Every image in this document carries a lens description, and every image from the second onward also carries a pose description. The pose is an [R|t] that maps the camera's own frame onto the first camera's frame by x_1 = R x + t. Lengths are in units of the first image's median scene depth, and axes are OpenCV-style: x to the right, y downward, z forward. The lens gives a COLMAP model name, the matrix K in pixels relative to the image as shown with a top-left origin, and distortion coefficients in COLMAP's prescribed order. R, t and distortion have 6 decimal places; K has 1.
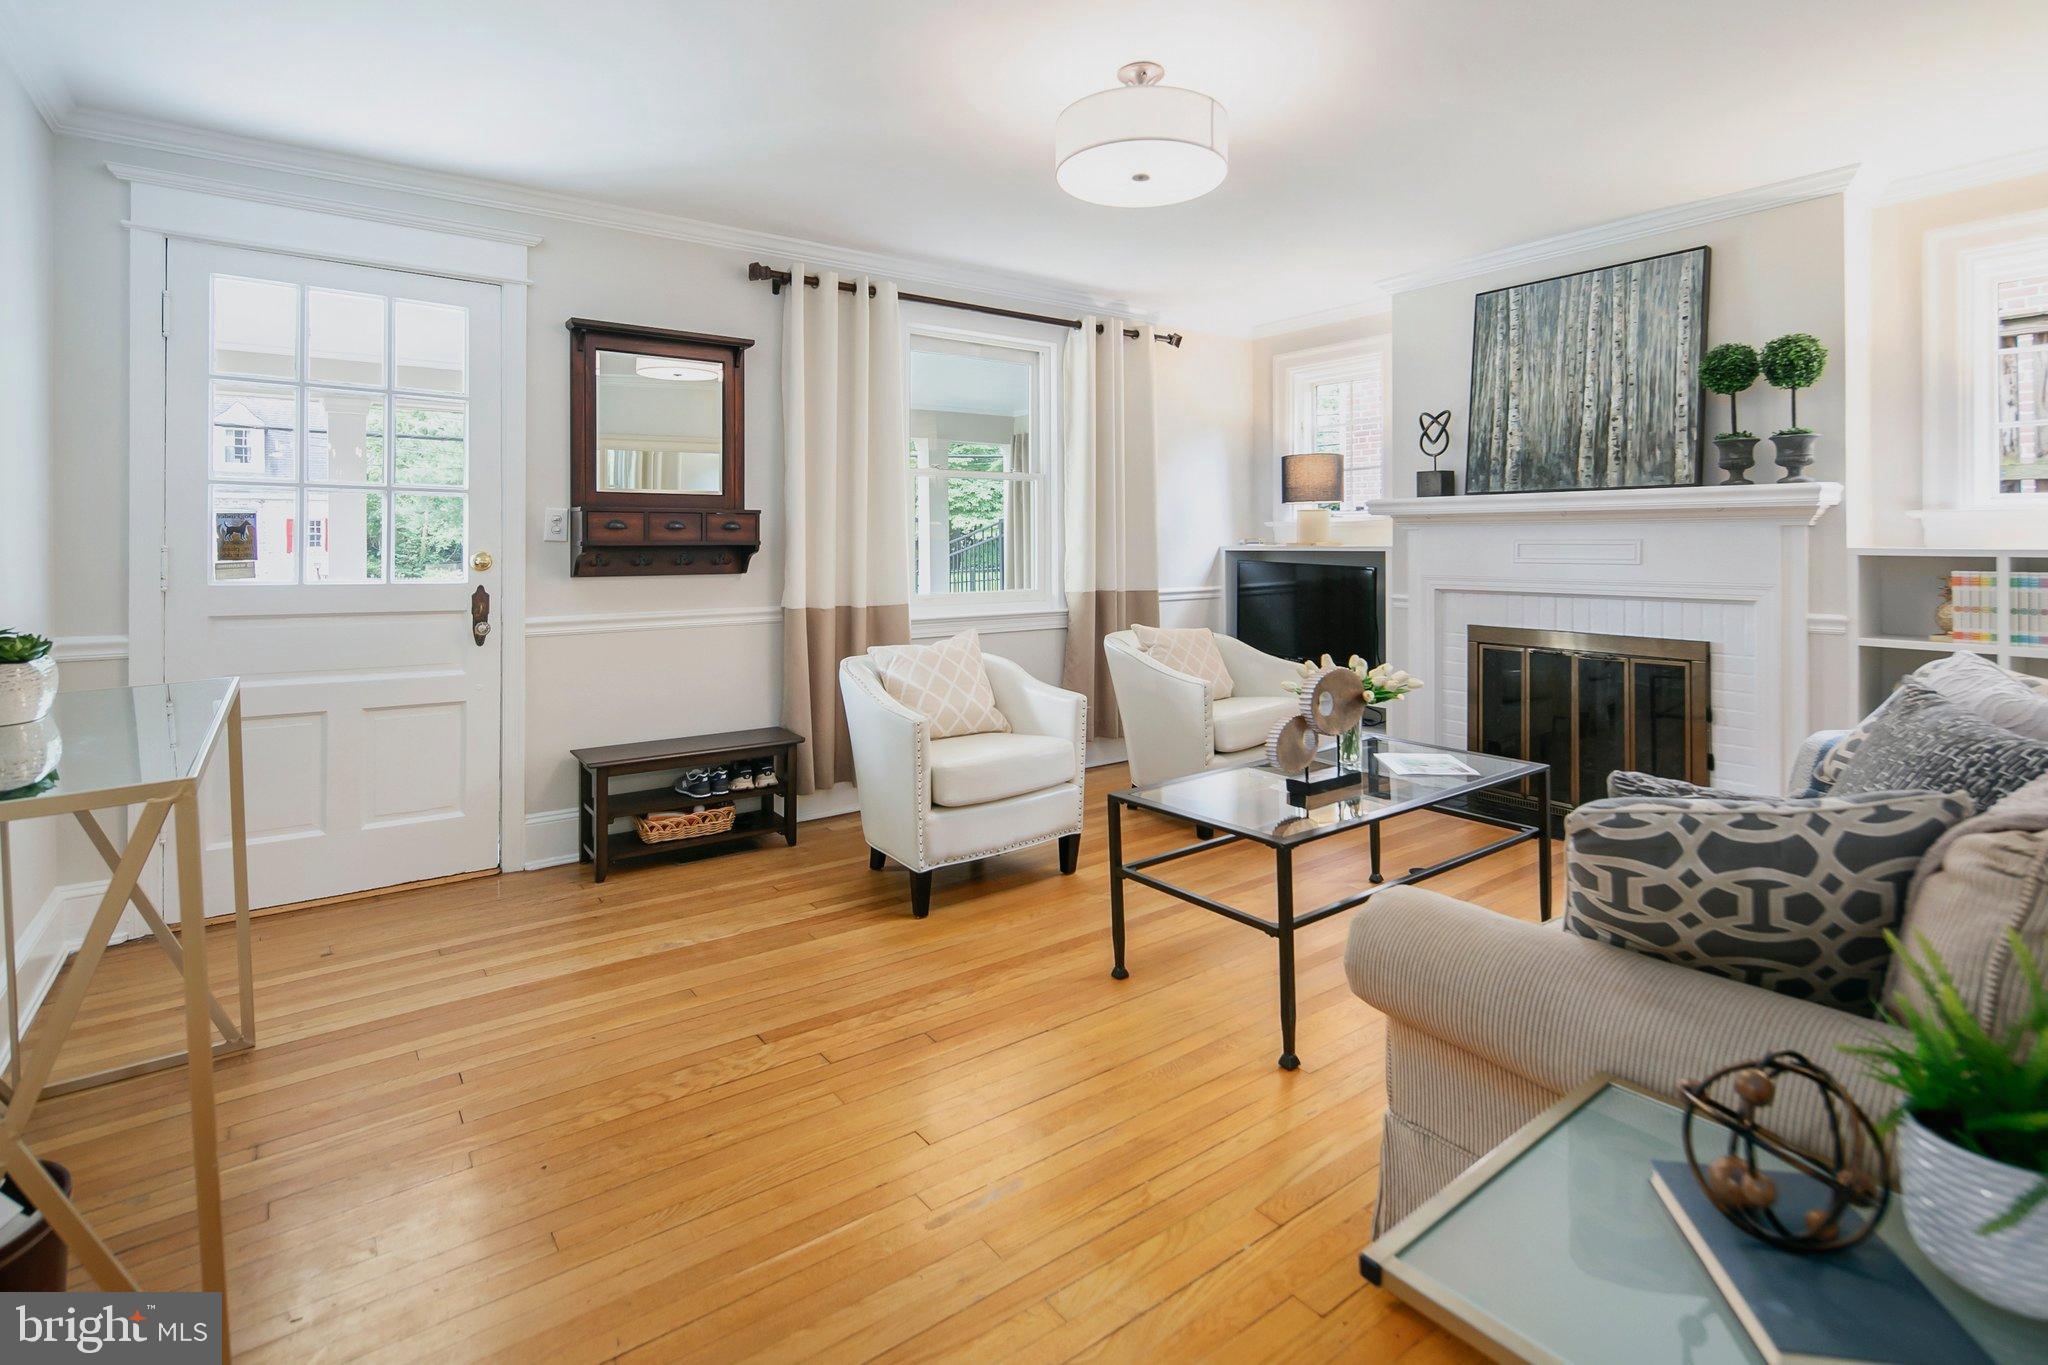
lens RADIAL K [[992.9, 0, 1047.3], [0, 992.9, 559.2], [0, 0, 1]] dist [0.003917, -0.005564]
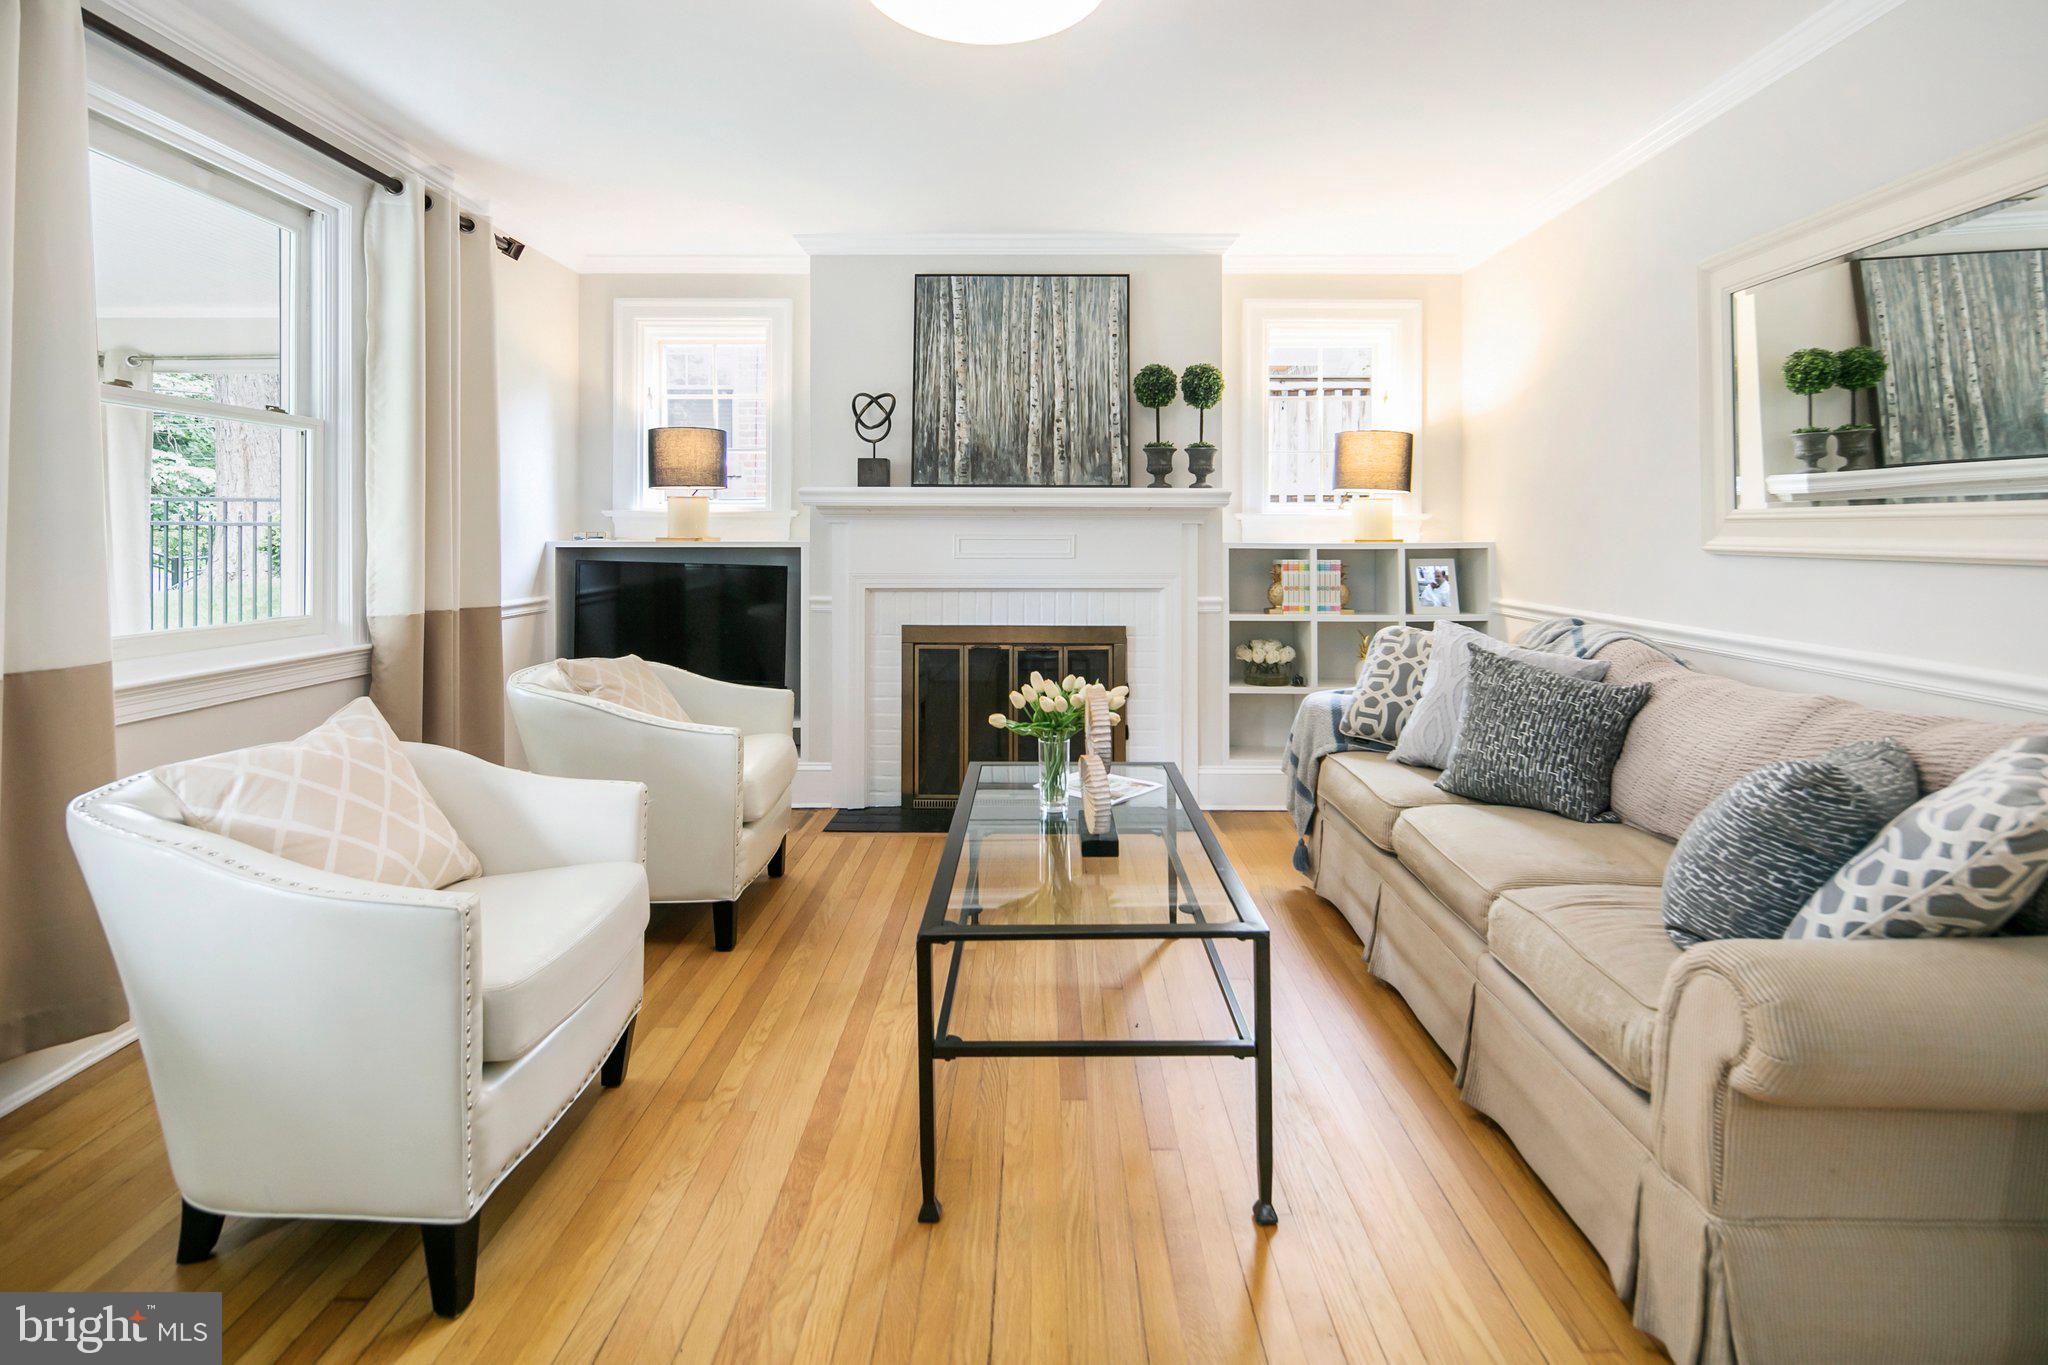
lens RADIAL K [[992.9, 0, 1084.8], [0, 992.9, 531.7], [0, 0, 1]] dist [0.003917, -0.005564]
pose [[0.602103, 0.006881, 0.798389, -0.249832], [0.010829, 0.999800, -0.016784, -0.005105], [-0.798345, 0.018752, 0.601908, 0.346091]]
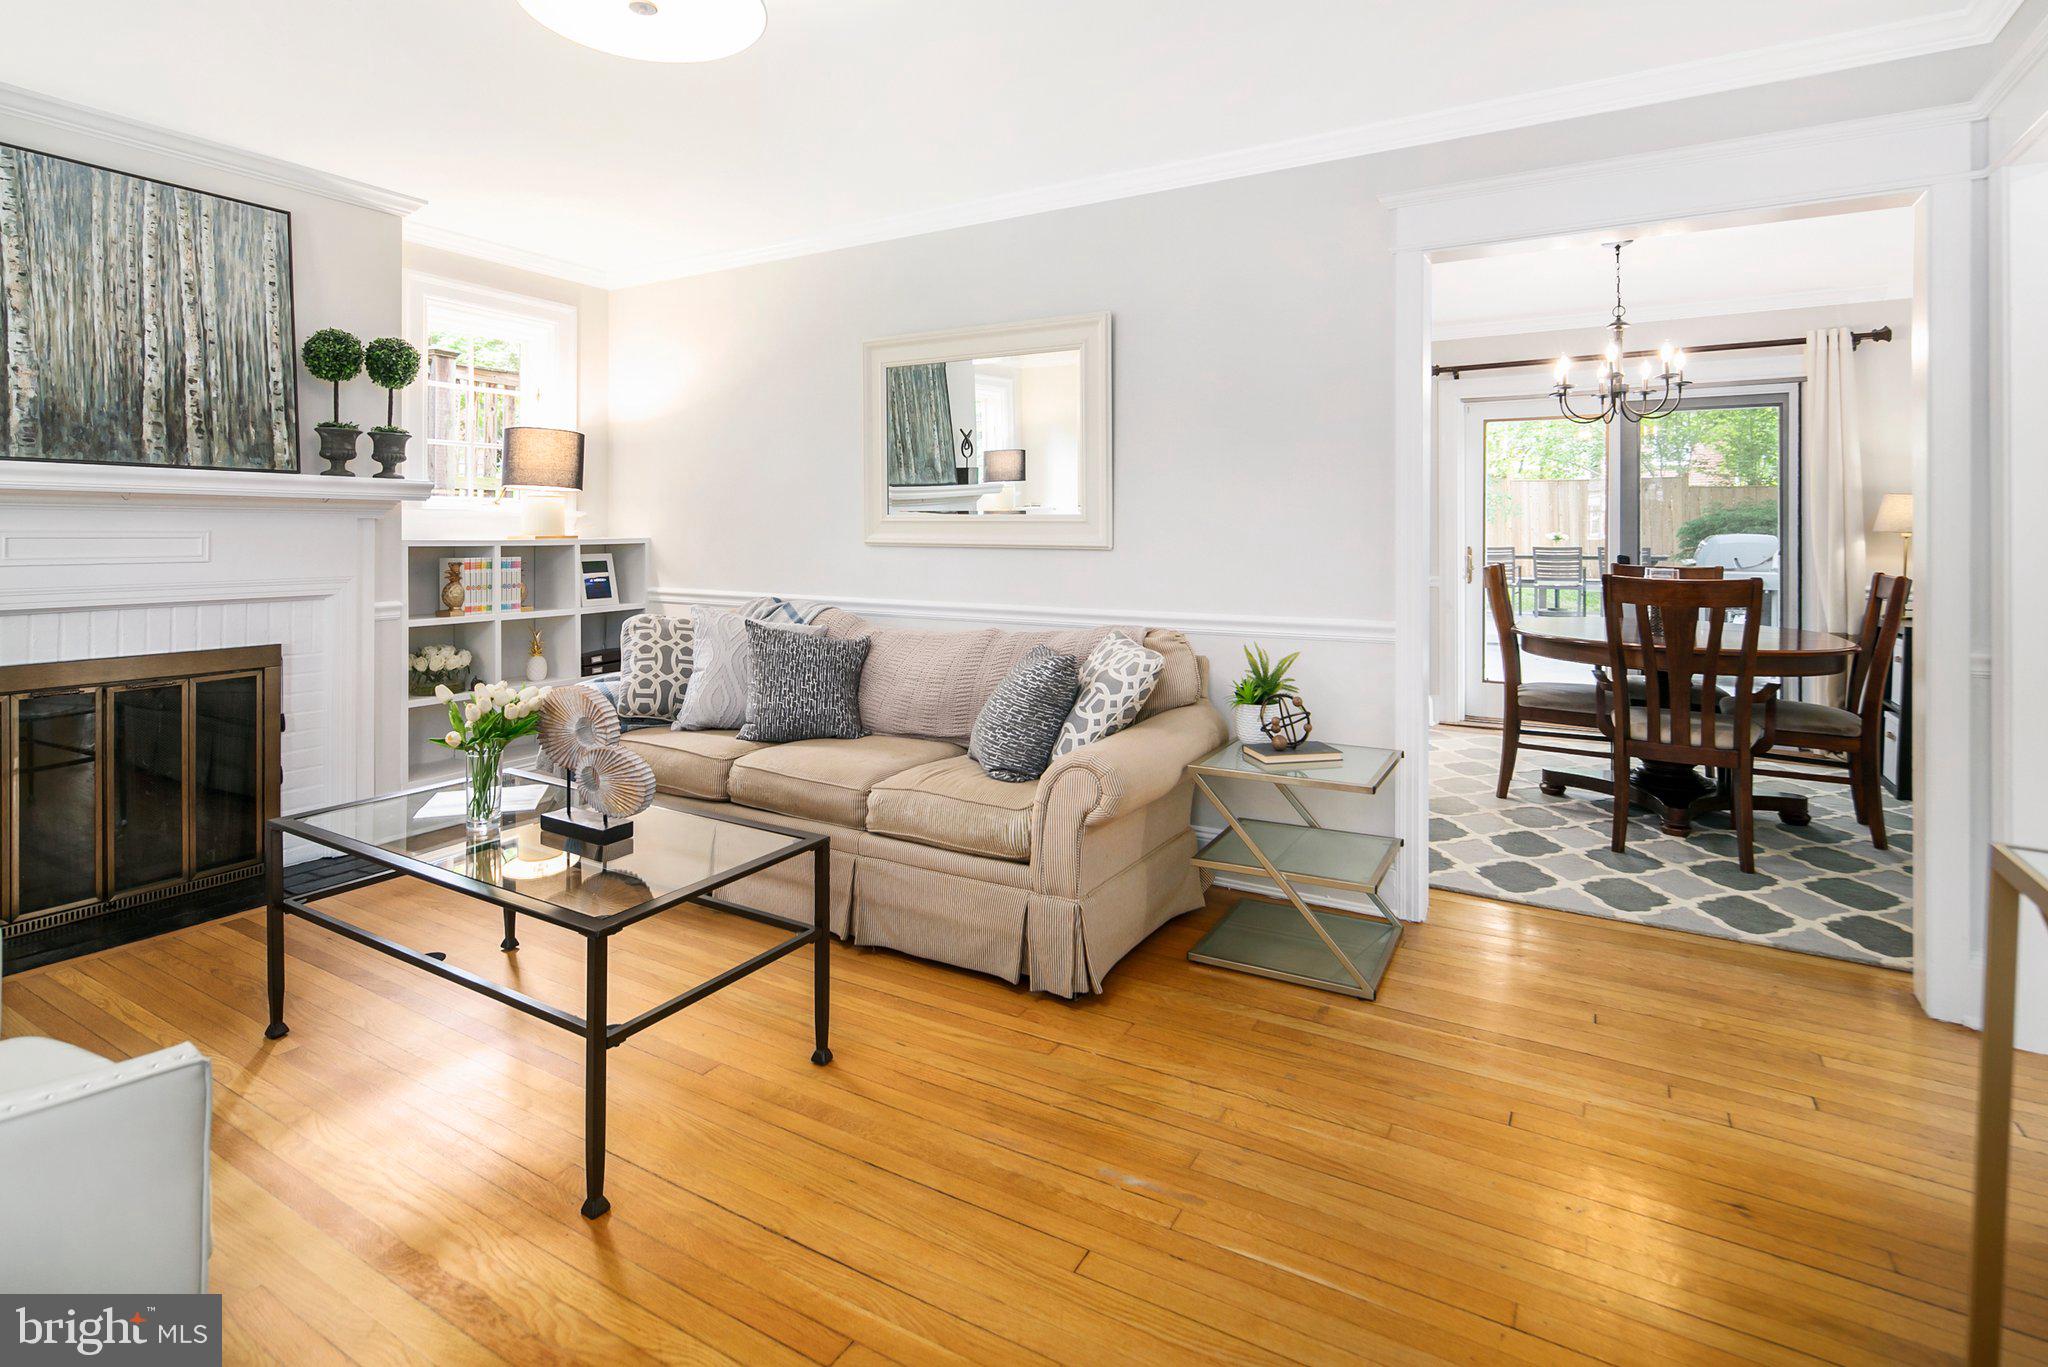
lens RADIAL K [[992.9, 0, 1070.1], [0, 992.9, 530.0], [0, 0, 1]] dist [0.003917, -0.005564]
pose [[-0.416159, 0.004869, 0.909279, -0.446206], [0.015673, 0.999876, 0.001819, -0.011253], [-0.909157, 0.015009, -0.416183, 0.689765]]
